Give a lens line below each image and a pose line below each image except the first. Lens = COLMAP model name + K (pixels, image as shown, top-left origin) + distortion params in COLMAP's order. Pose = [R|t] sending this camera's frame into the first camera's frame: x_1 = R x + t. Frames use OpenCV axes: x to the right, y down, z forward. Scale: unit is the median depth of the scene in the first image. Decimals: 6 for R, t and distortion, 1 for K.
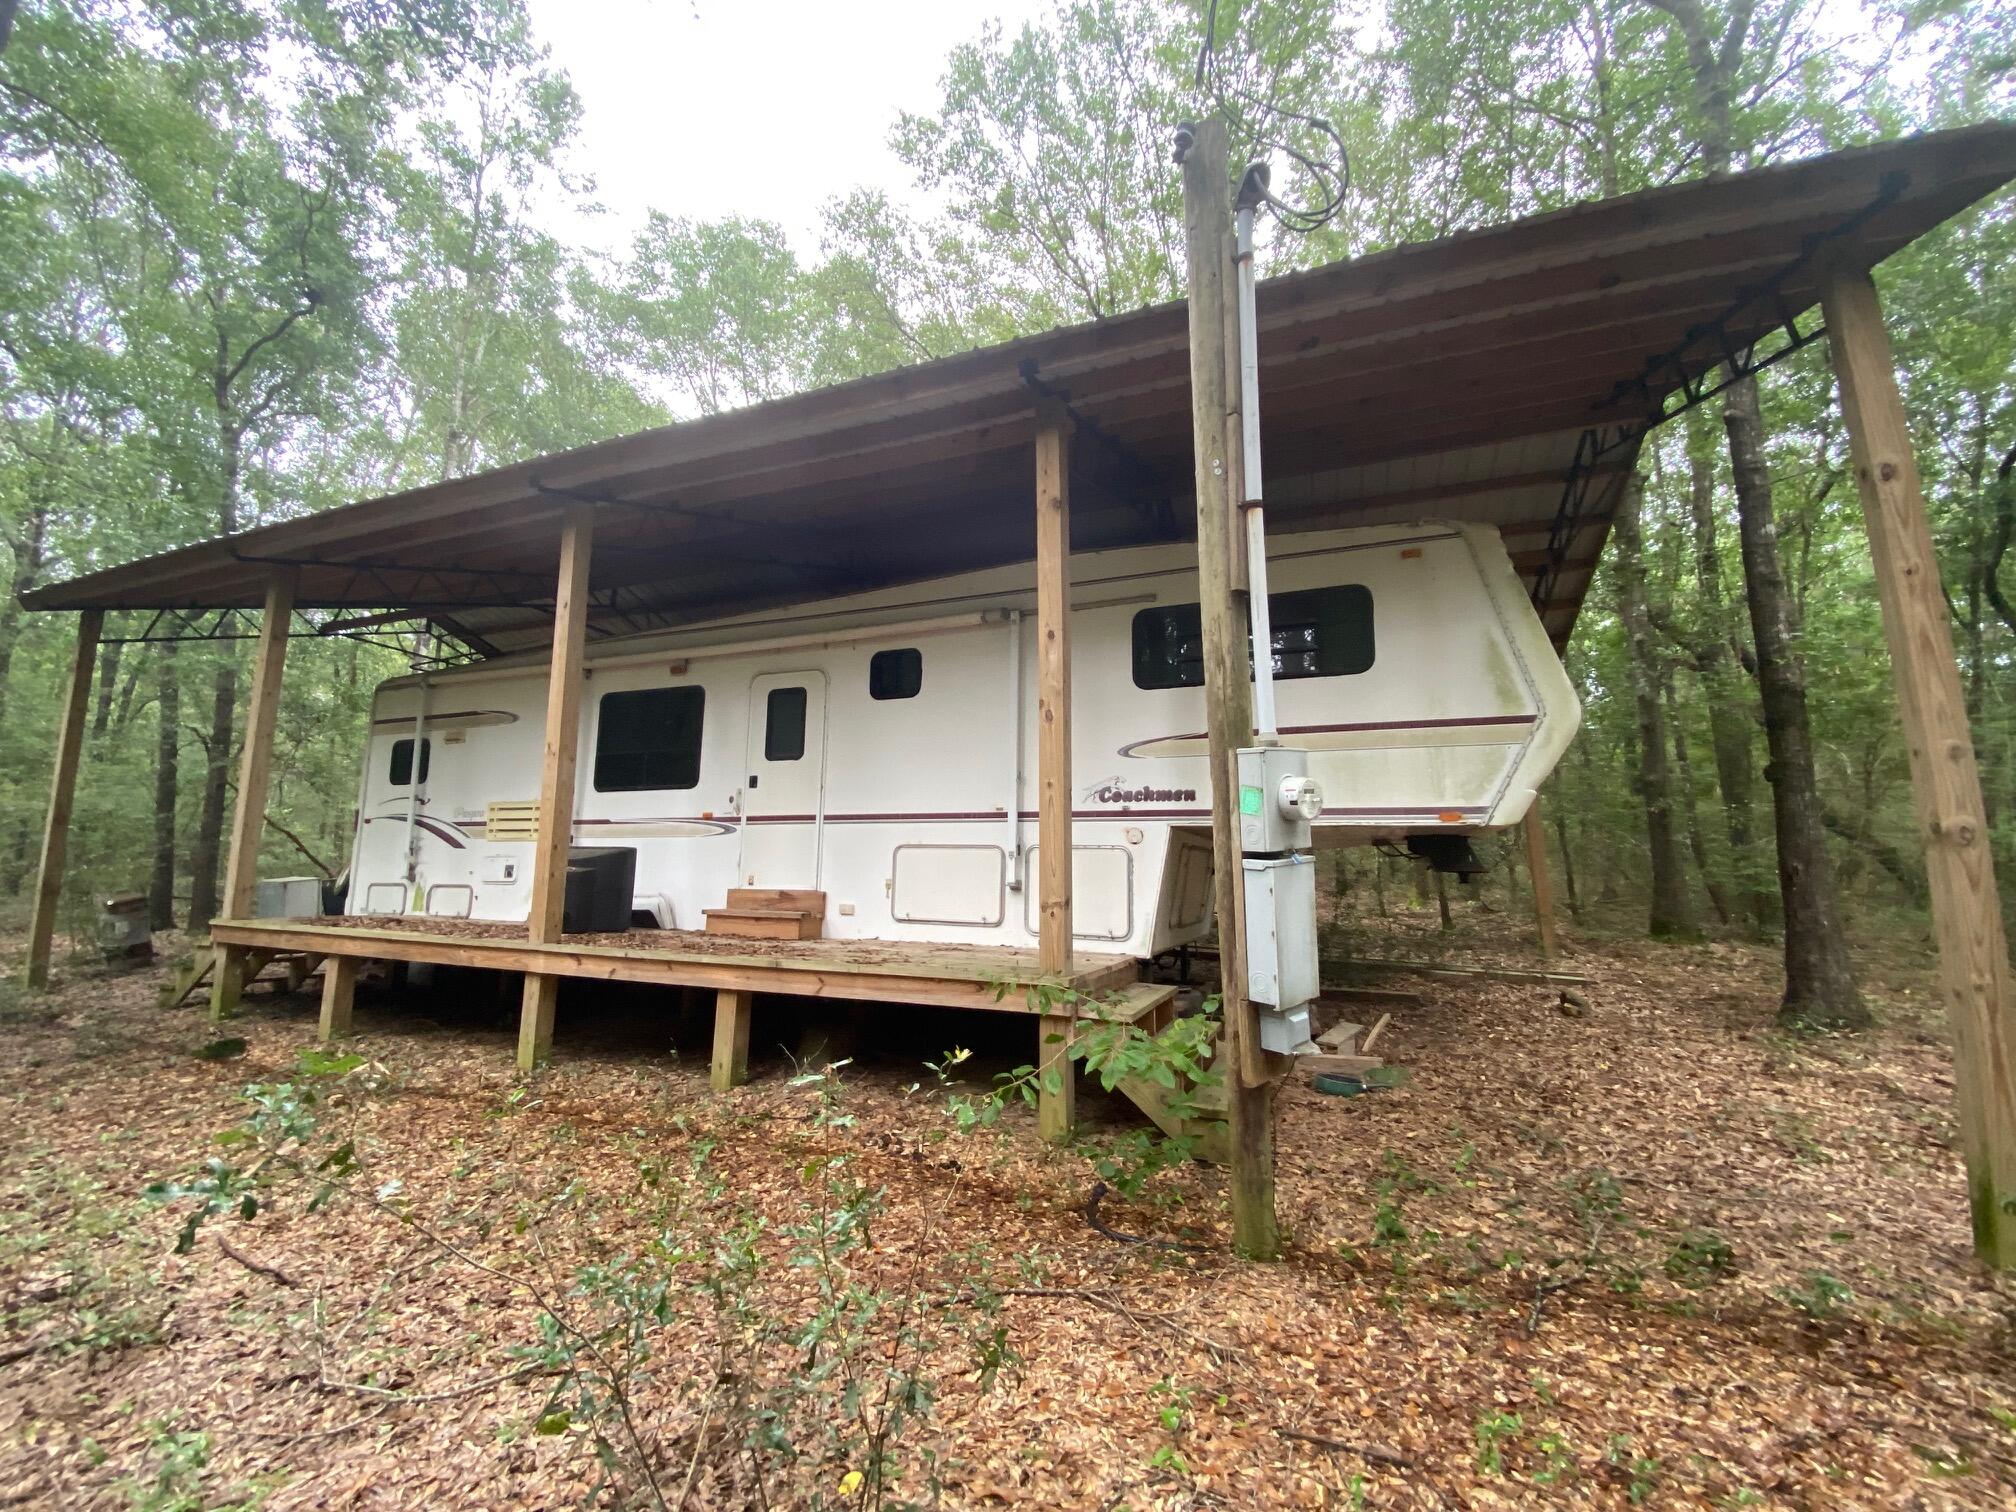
lens RADIAL K [[810.8, 0, 1014.0], [0, 810.8, 765.7], [0, 0, 1]] dist [0.010409, -0.015397]
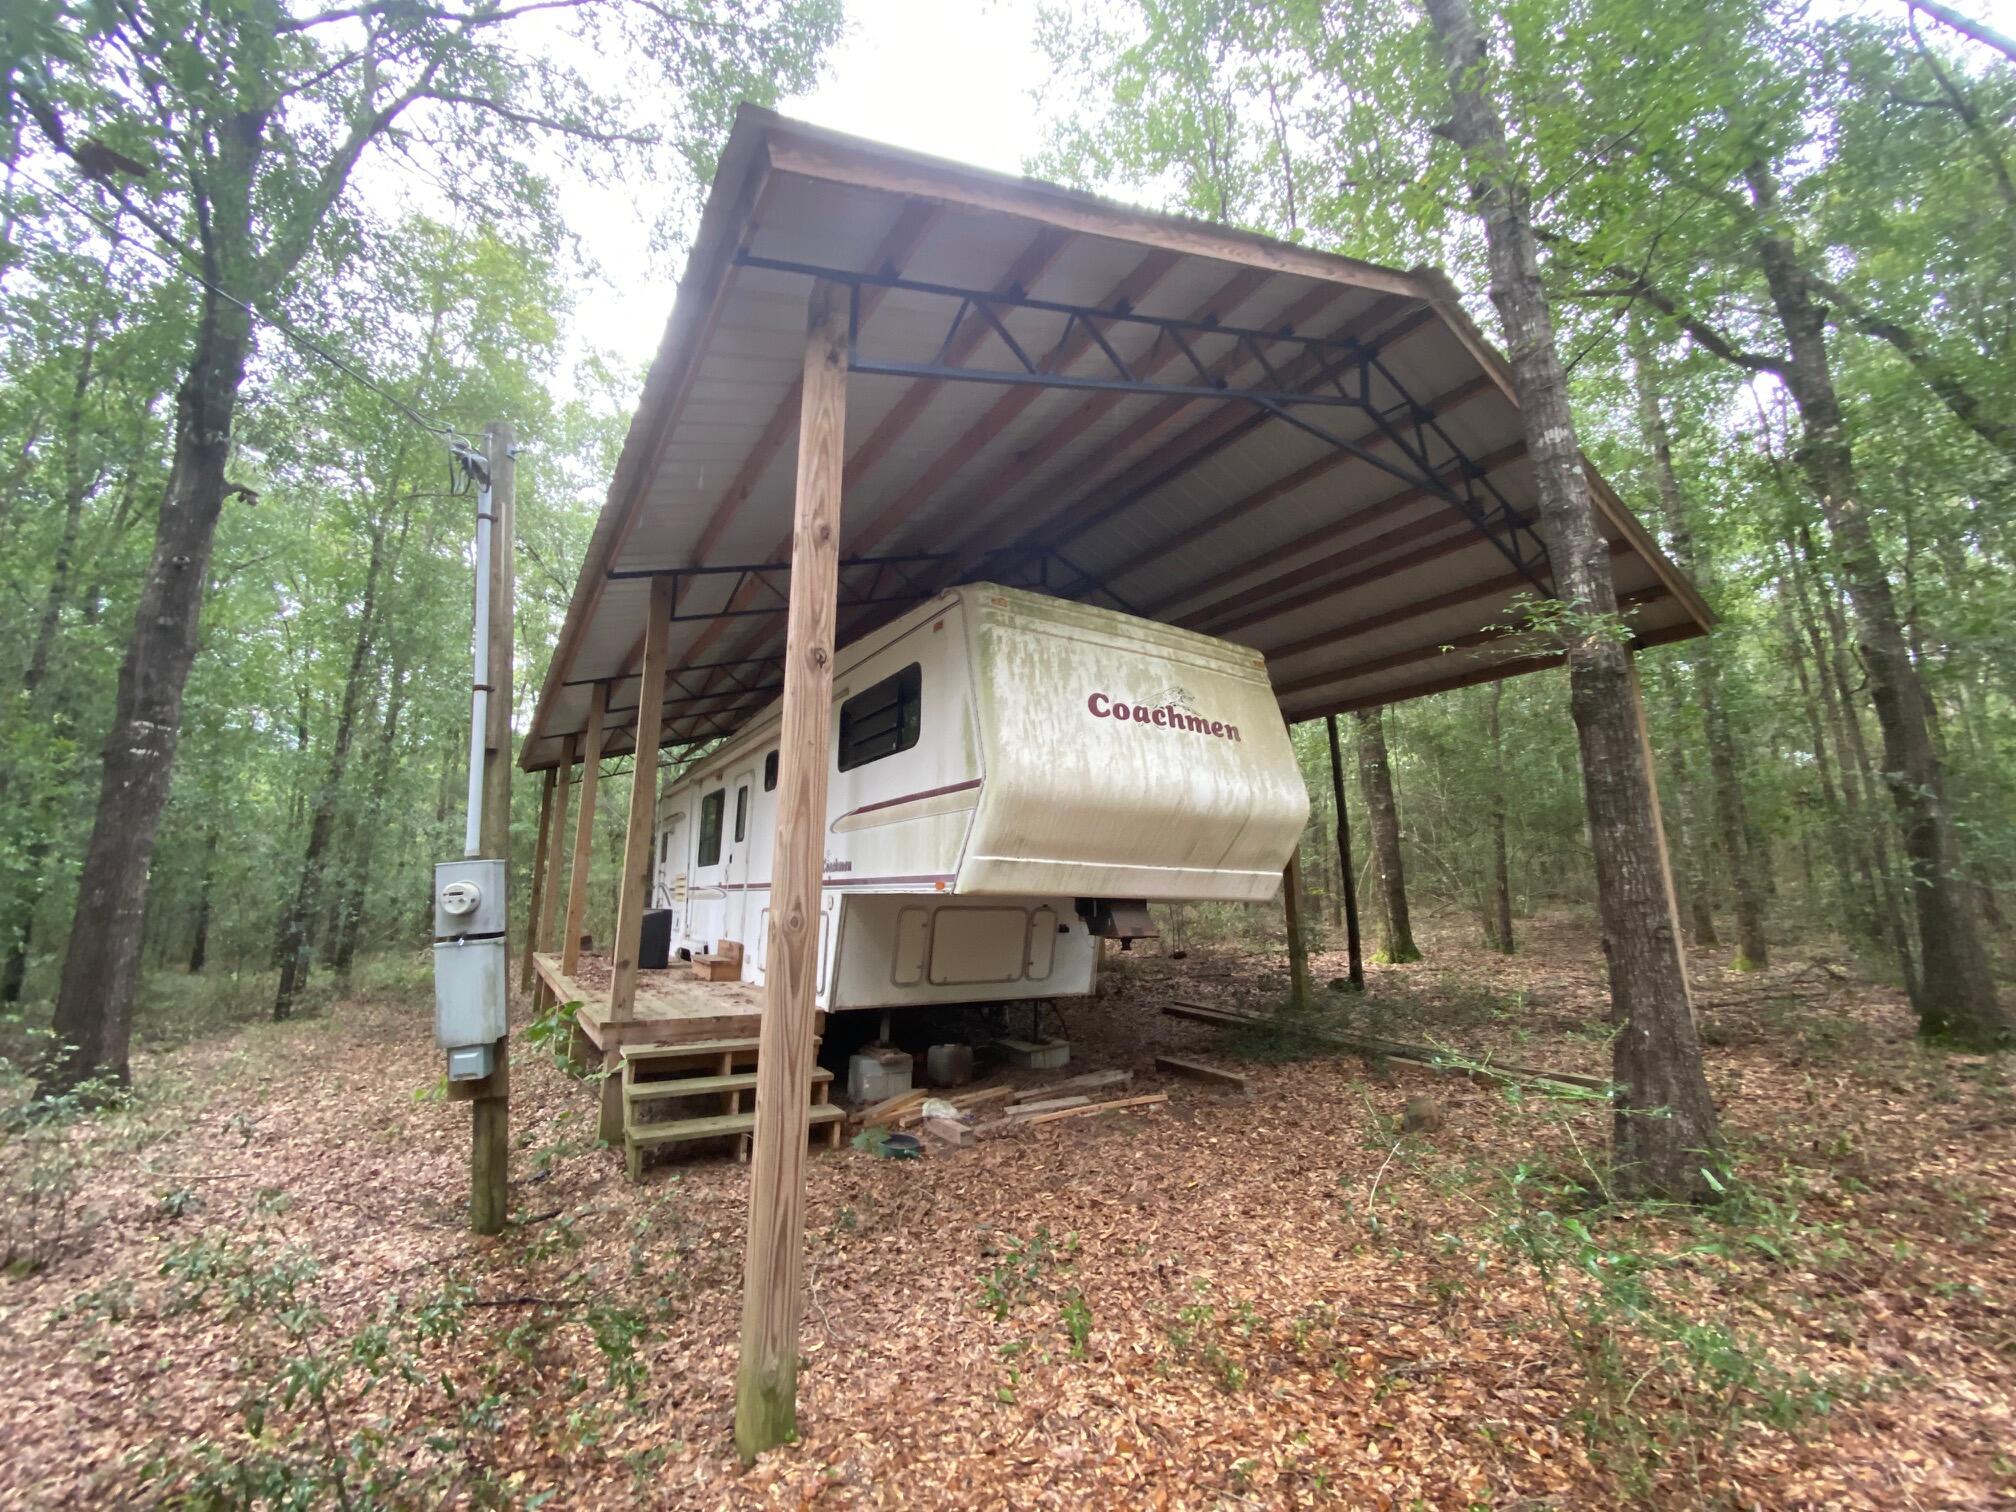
lens RADIAL K [[810.8, 0, 1014.0], [0, 810.8, 765.7], [0, 0, 1]] dist [0.010409, -0.015397]
pose [[0.823640, -0.106364, -0.557049, 1.131148], [0.085260, 0.994314, -0.063792, -0.012125], [0.560667, 0.005048, 0.828026, 0.207443]]
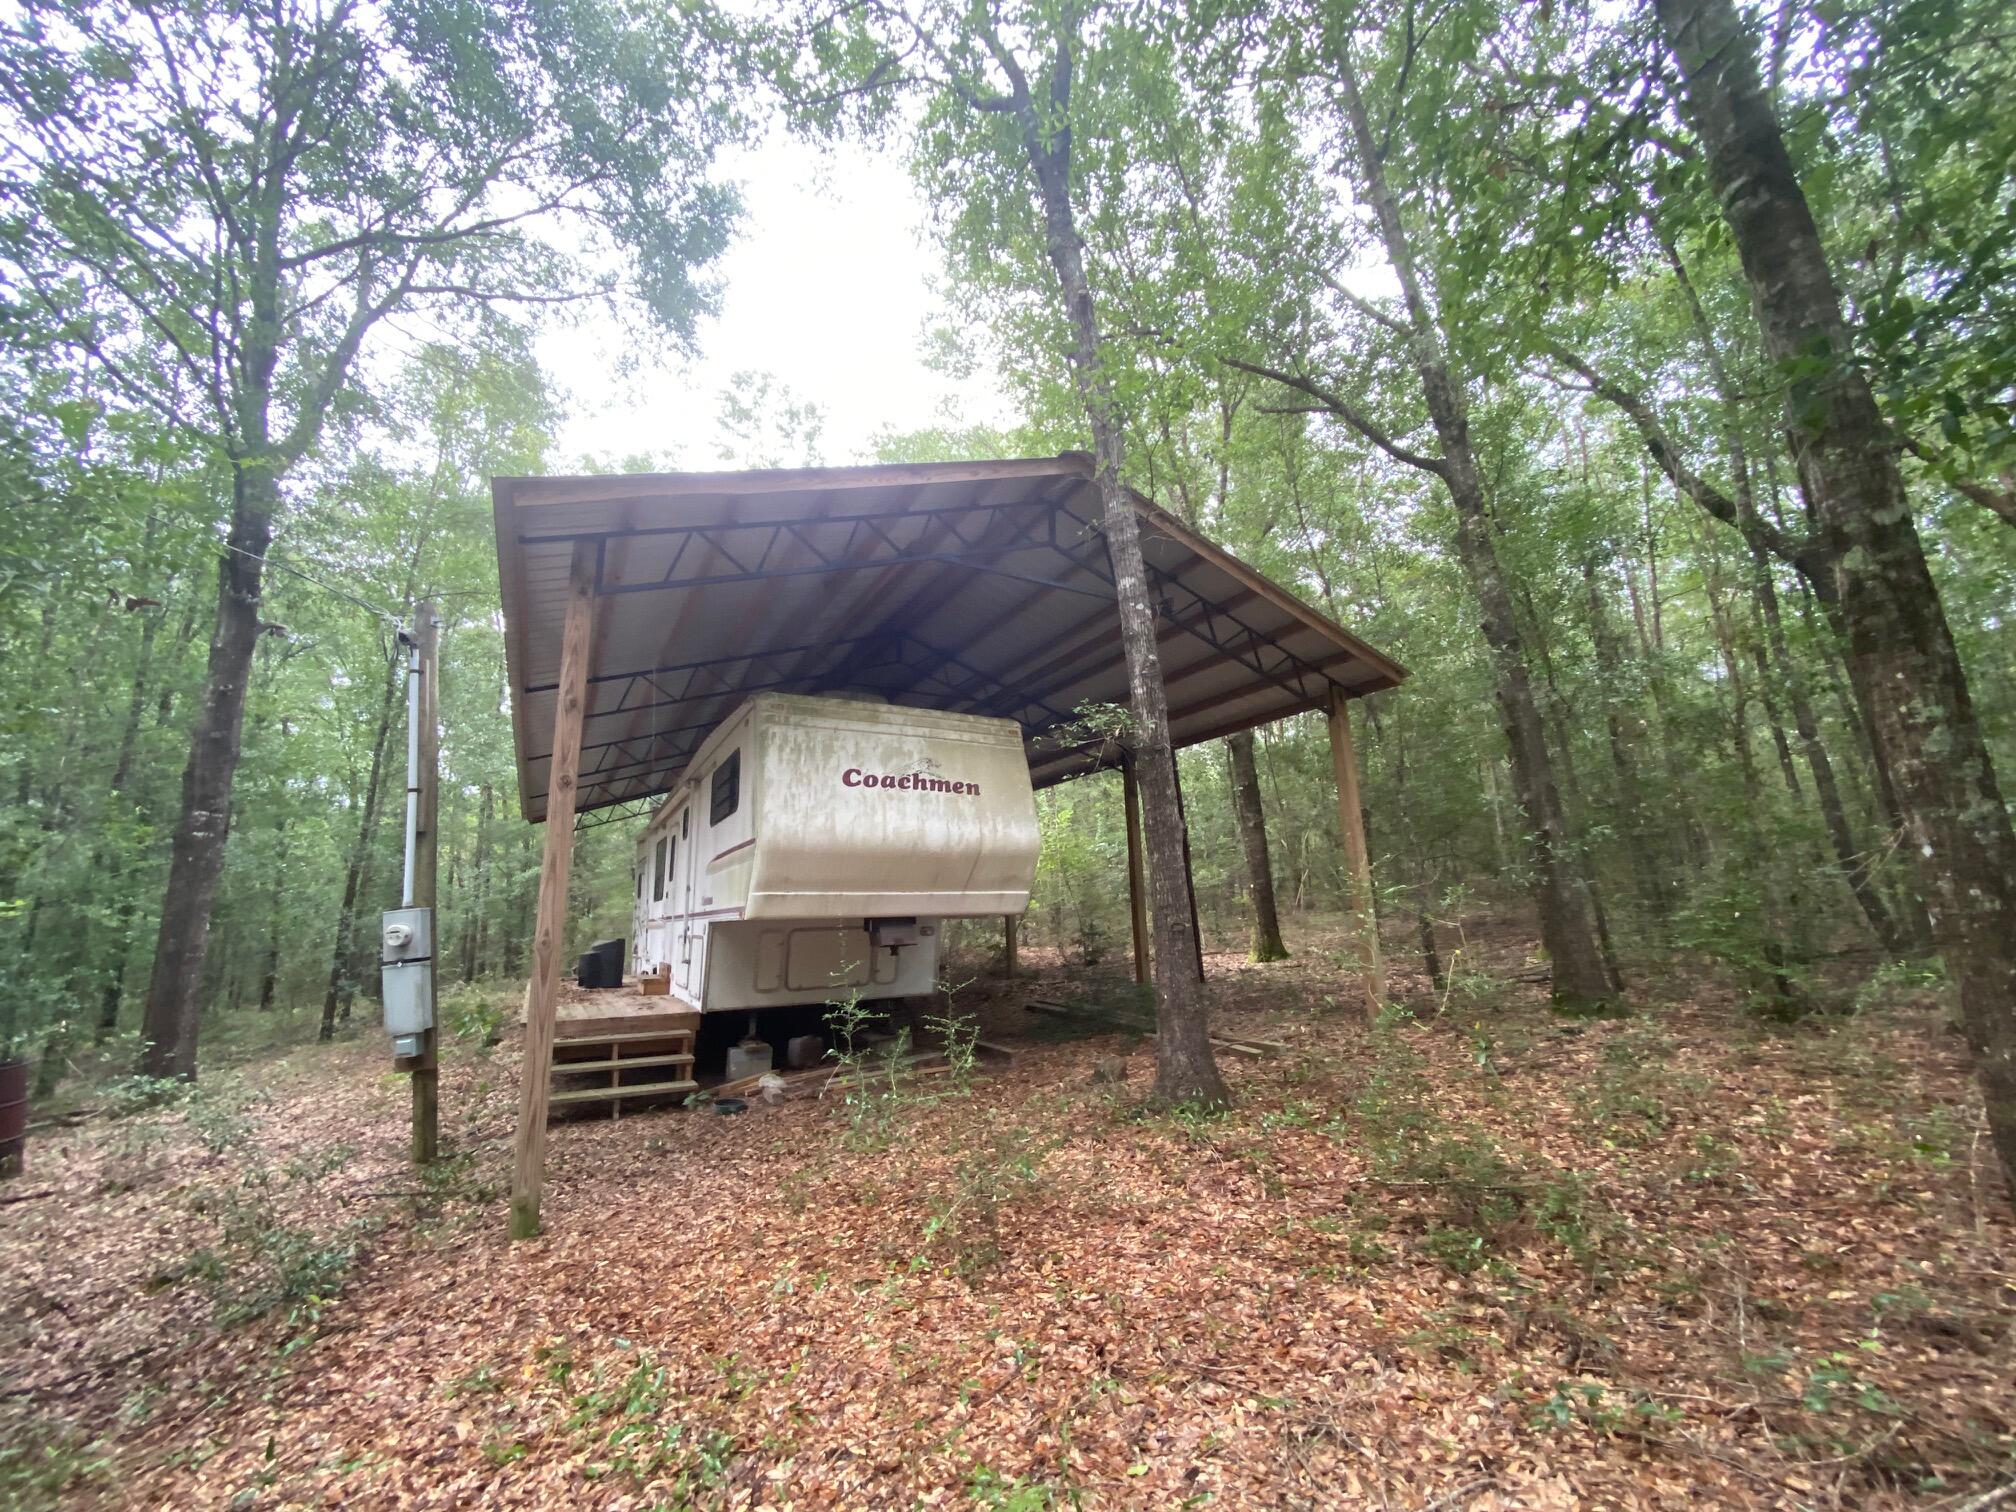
lens RADIAL K [[810.8, 0, 1014.0], [0, 810.8, 765.7], [0, 0, 1]] dist [0.010409, -0.015397]
pose [[0.788354, -0.156900, -0.594879, 1.698385], [0.127818, 0.987606, -0.091093, -0.000714], [0.601798, -0.004223, 0.798637, 0.158433]]
